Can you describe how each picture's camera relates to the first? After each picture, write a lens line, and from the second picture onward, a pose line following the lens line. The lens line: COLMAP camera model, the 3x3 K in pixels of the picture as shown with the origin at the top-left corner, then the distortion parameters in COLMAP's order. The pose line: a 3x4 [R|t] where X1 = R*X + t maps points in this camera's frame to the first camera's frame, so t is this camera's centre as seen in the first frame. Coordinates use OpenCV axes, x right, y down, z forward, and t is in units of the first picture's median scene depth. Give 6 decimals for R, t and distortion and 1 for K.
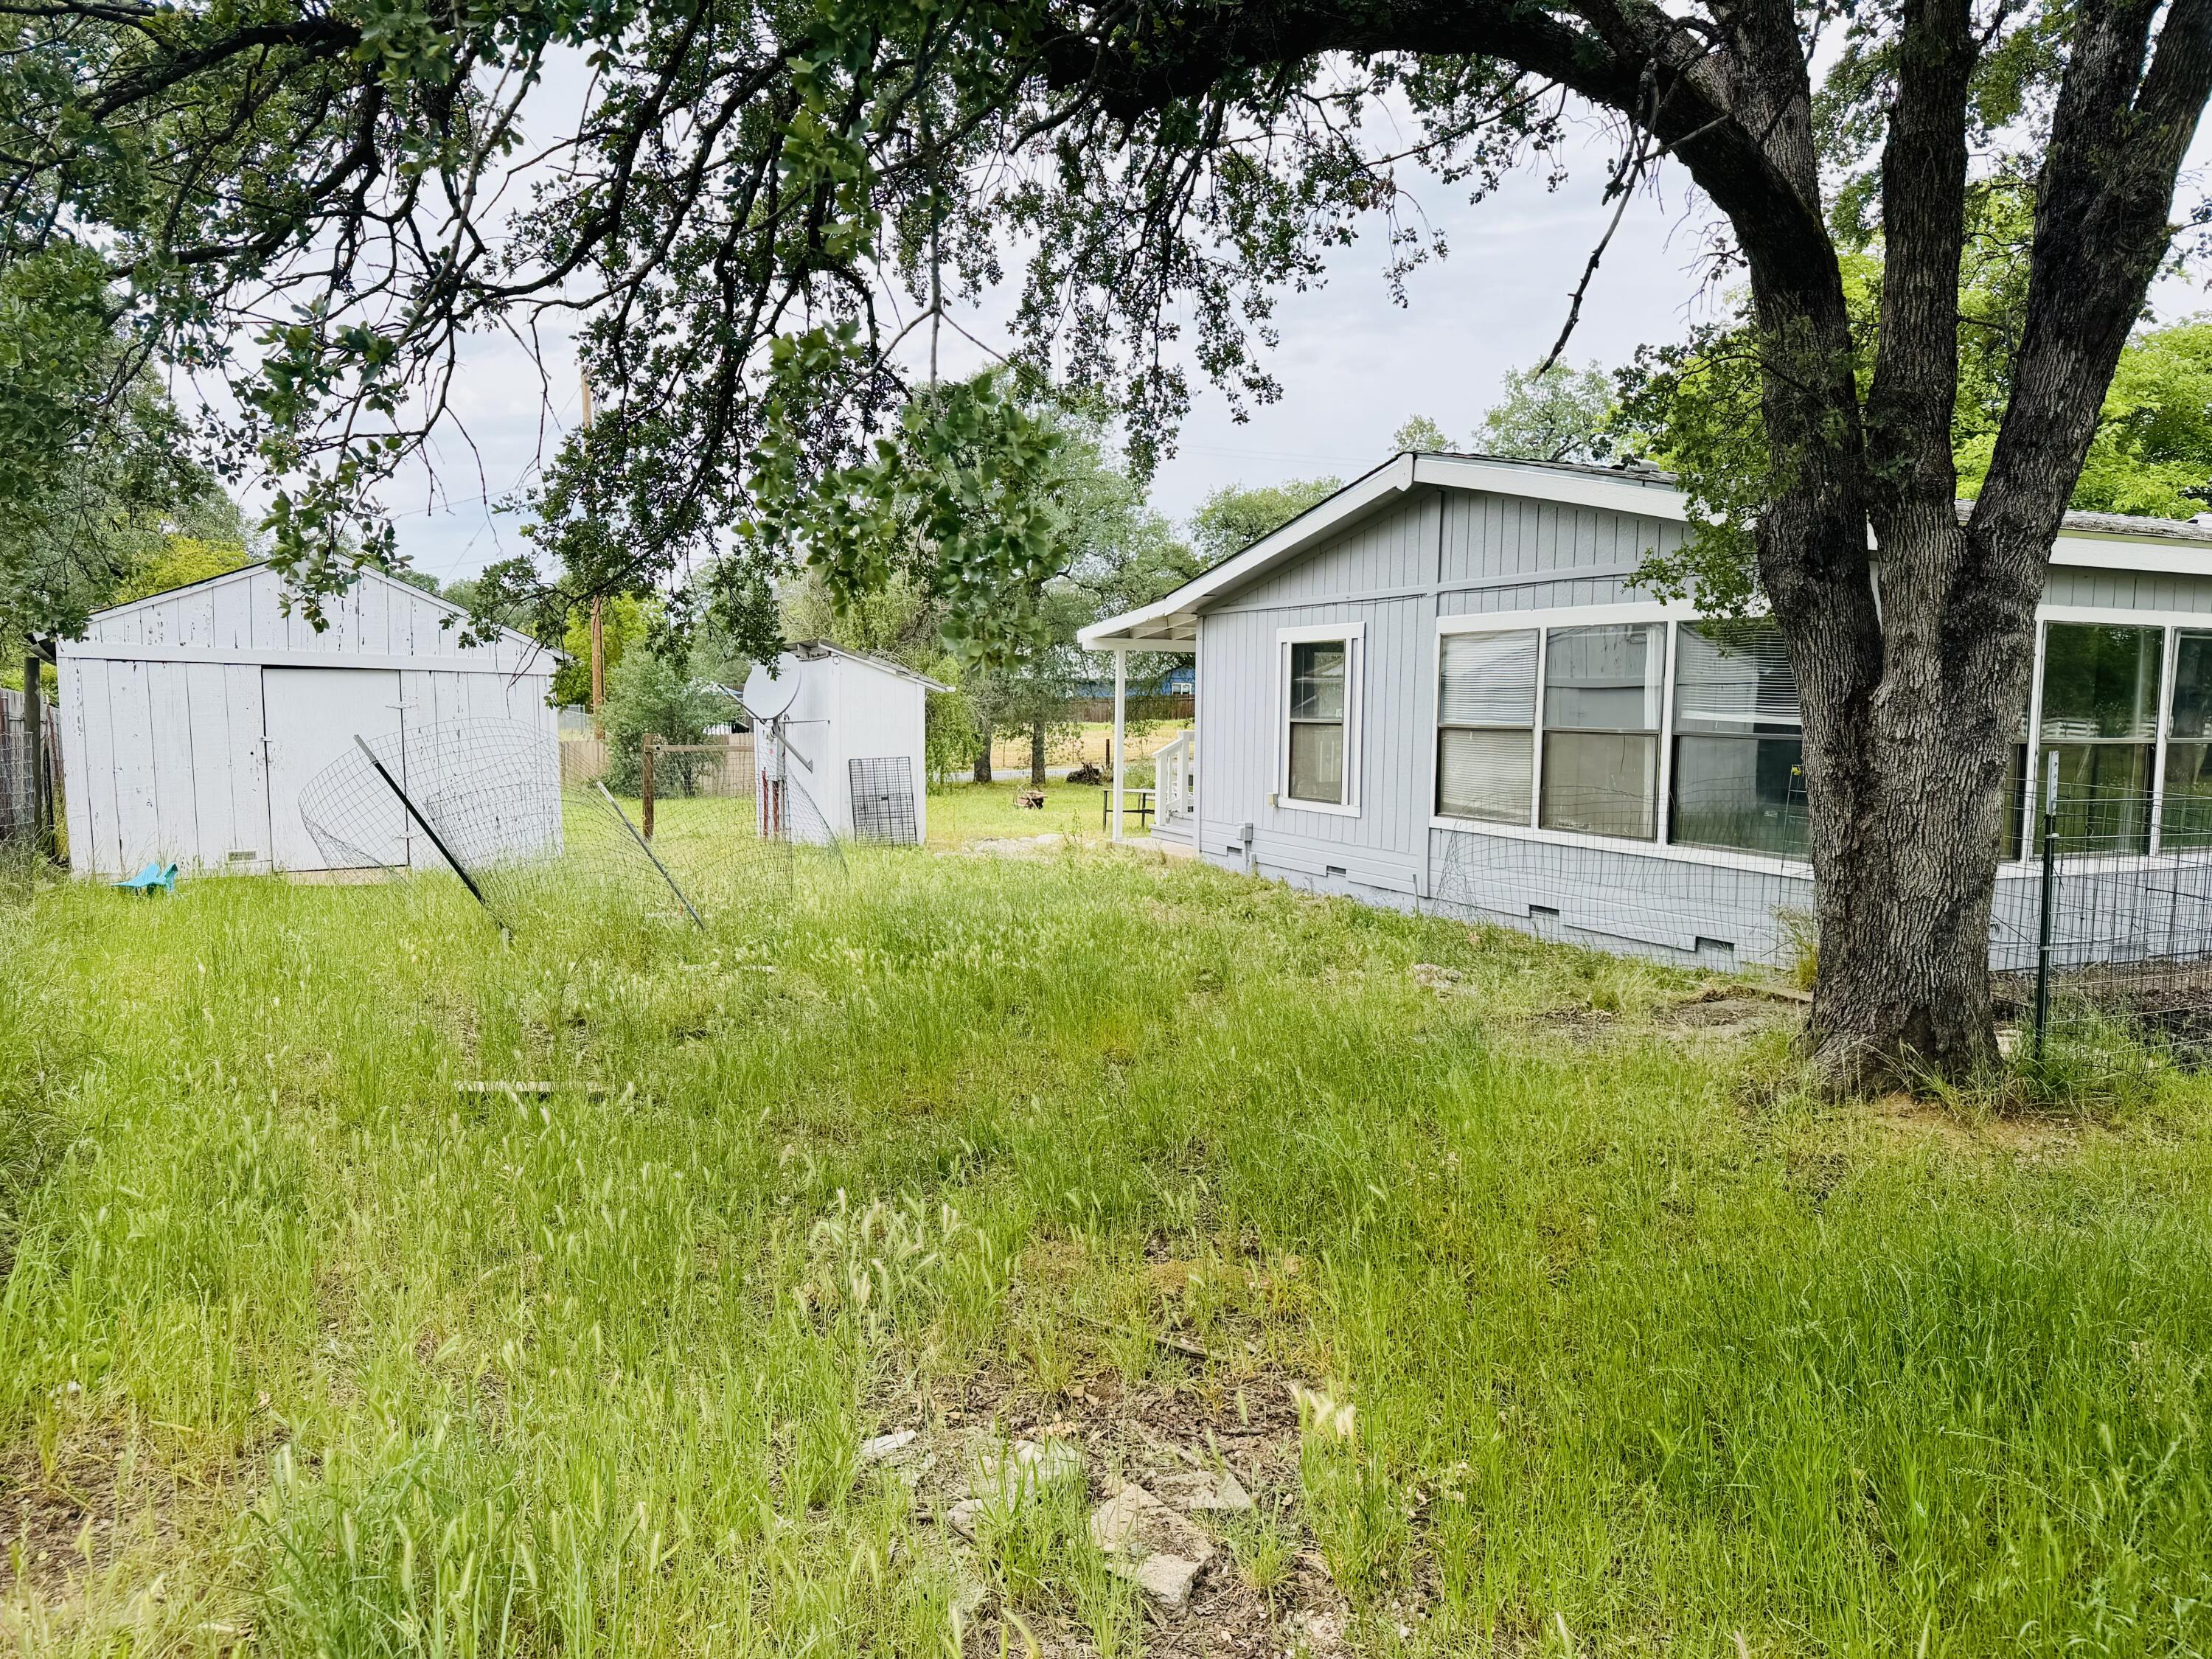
lens RADIAL K [[1457.8, 0, 1106.0], [0, 1457.8, 829.5], [0, 0, 1]] dist [-0.003282, -0.000697]
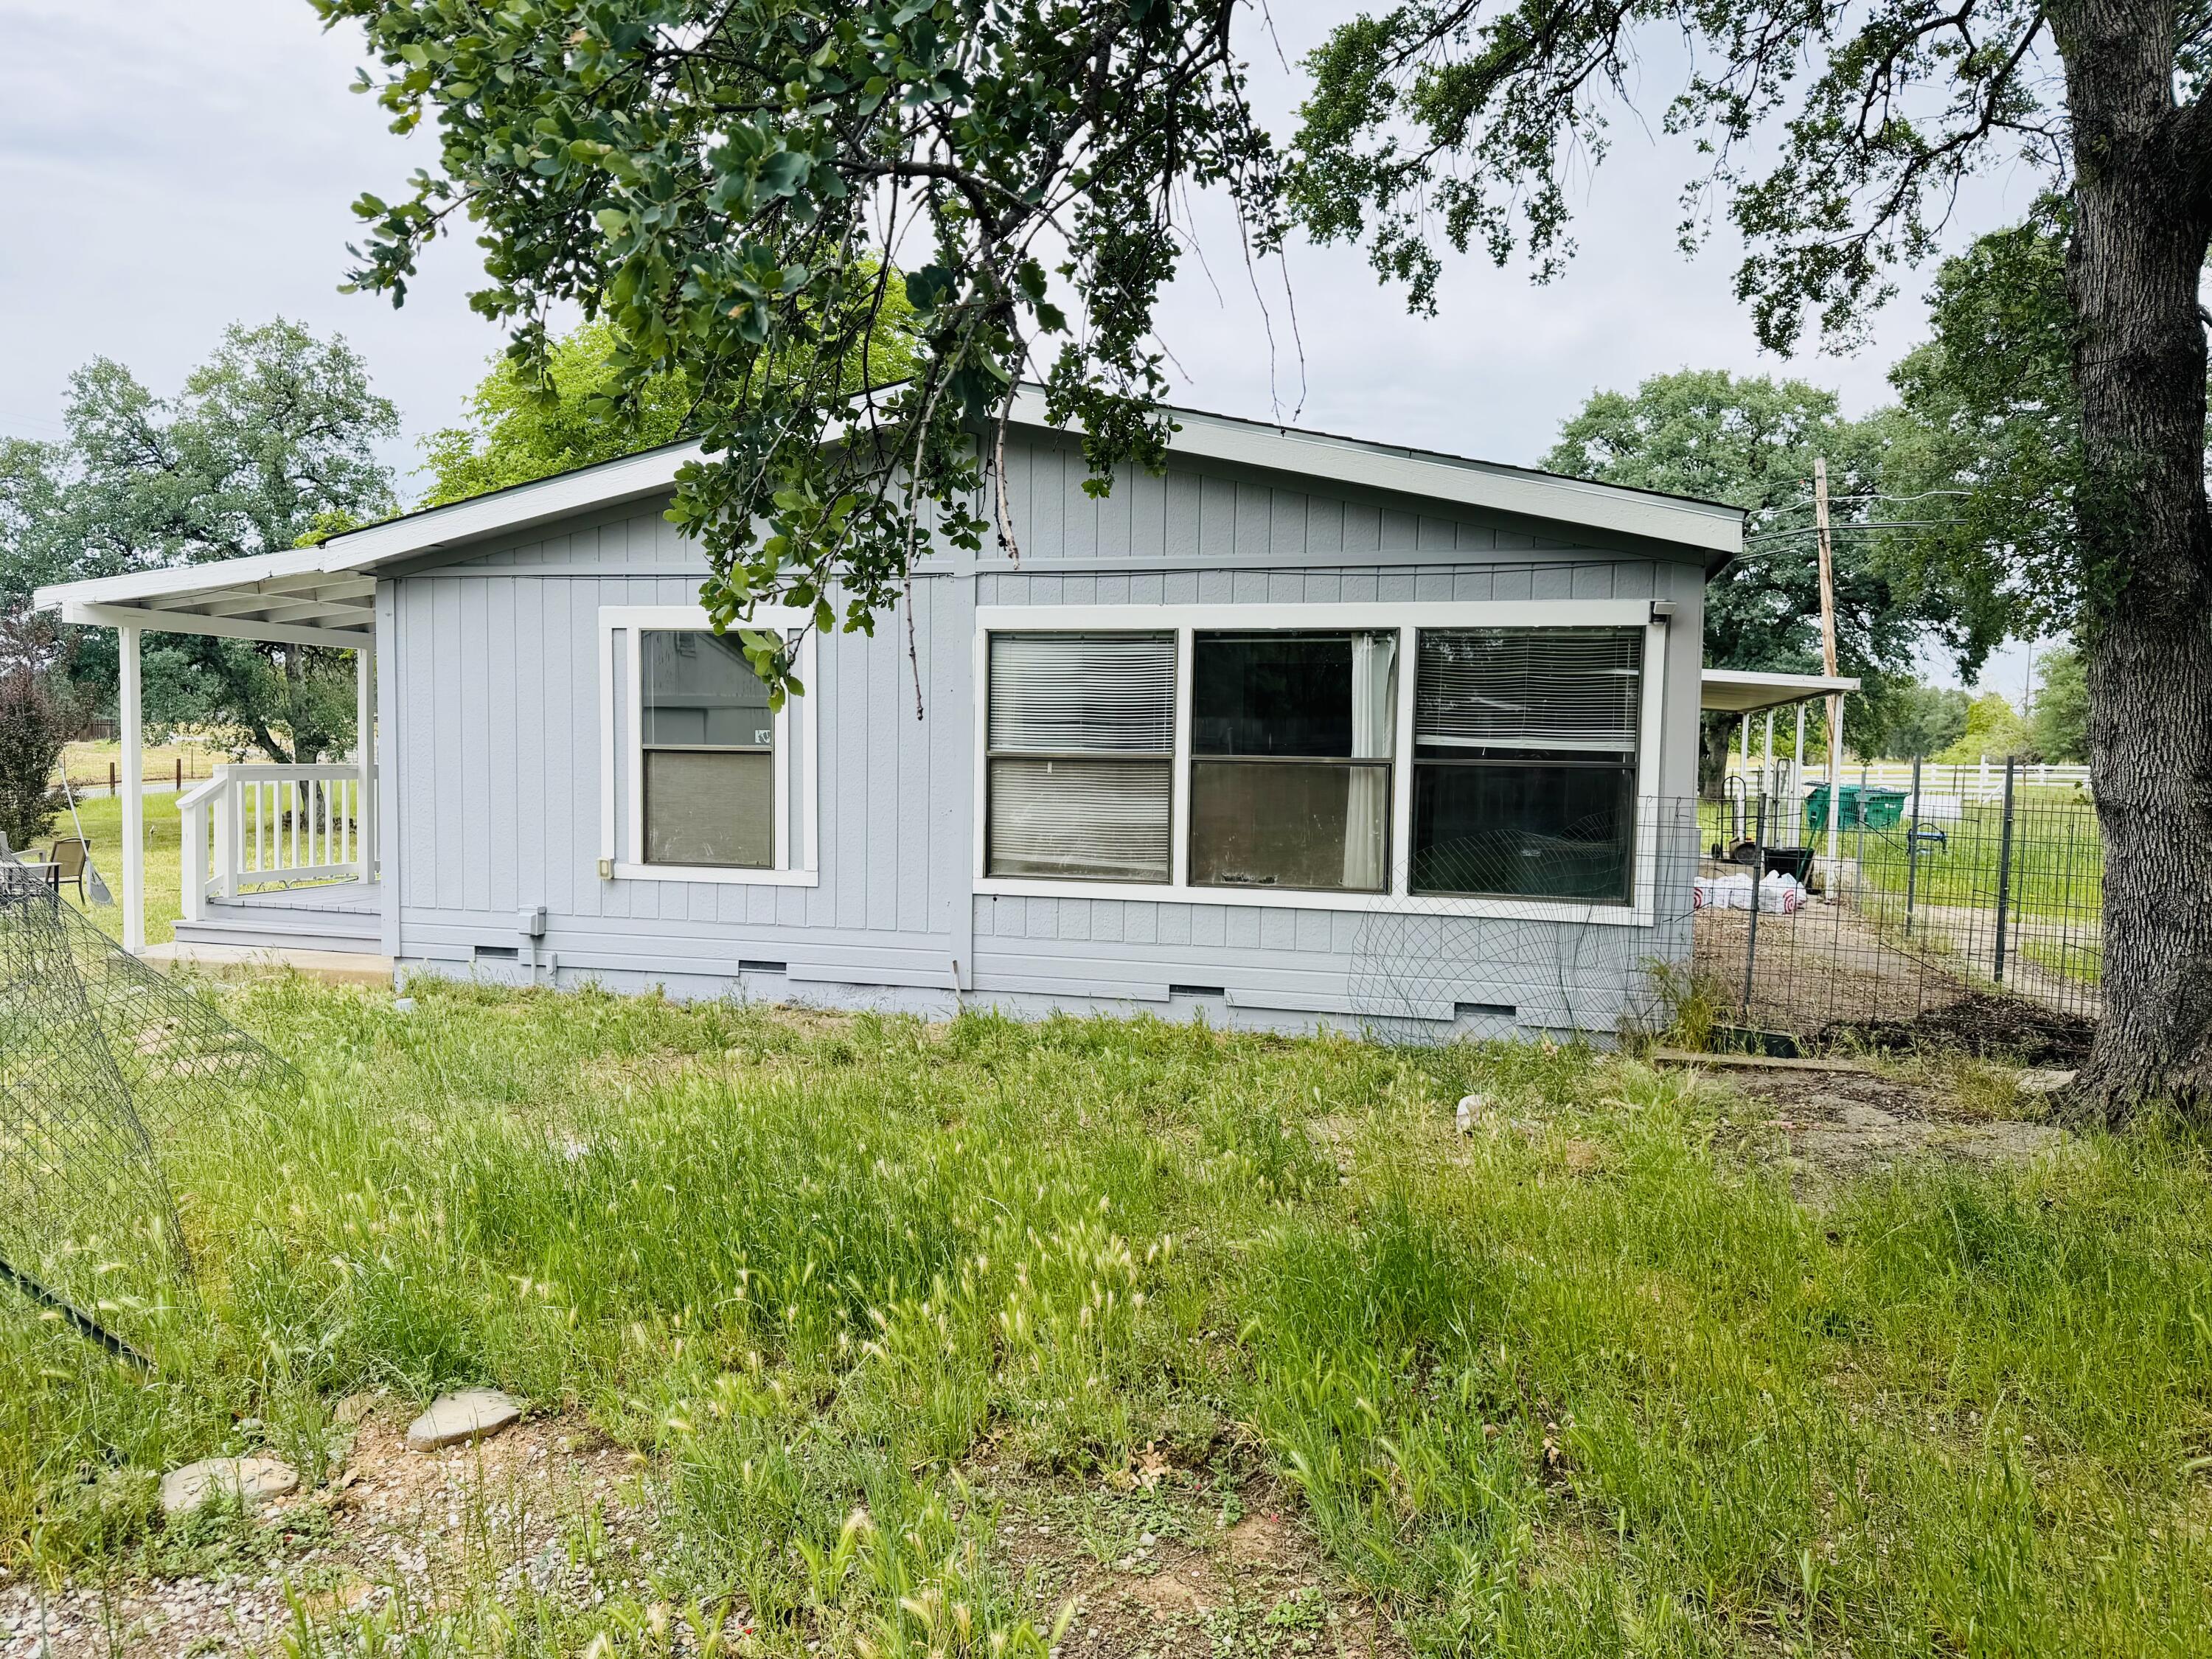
lens RADIAL K [[1457.8, 0, 1106.0], [0, 1457.8, 829.5], [0, 0, 1]] dist [-0.003282, -0.000697]
pose [[0.643658, -0.050260, 0.763661, -0.286886], [0.060246, 0.998072, 0.014908, -0.040240], [-0.762938, 0.036412, 0.645445, 0.473252]]
